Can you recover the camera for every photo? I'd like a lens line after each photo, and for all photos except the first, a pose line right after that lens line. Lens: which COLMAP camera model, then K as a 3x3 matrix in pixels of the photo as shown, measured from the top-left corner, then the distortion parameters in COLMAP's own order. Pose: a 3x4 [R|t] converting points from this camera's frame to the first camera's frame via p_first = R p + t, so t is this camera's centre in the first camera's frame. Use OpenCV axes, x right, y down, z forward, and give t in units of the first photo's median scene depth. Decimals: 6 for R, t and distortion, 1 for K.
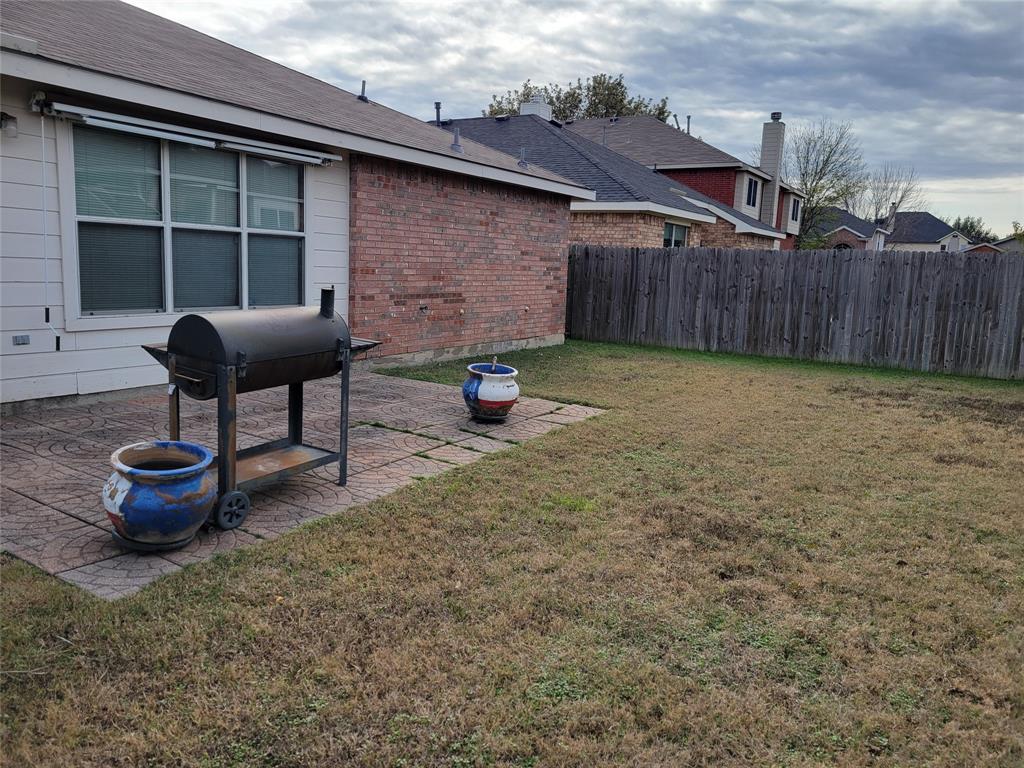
lens RADIAL K [[768.2, 0, 513.7], [0, 768.2, 380.7], [0, 0, 1]] dist [0.050204, -0.014550]
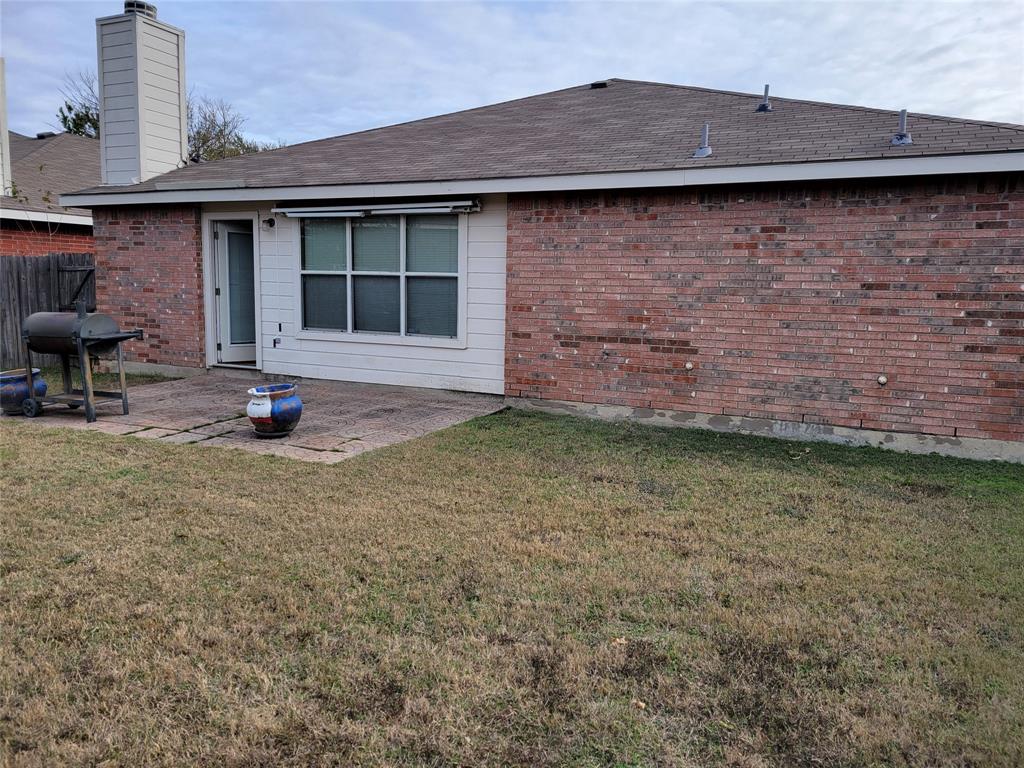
lens RADIAL K [[768.2, 0, 513.4], [0, 768.2, 383.8], [0, 0, 1]] dist [0.050204, -0.014550]
pose [[0.087231, 0.076008, -0.993284, 0.734202], [-0.177201, 0.982368, 0.059611, -0.095969], [0.980301, 0.170811, 0.099162, 0.838364]]
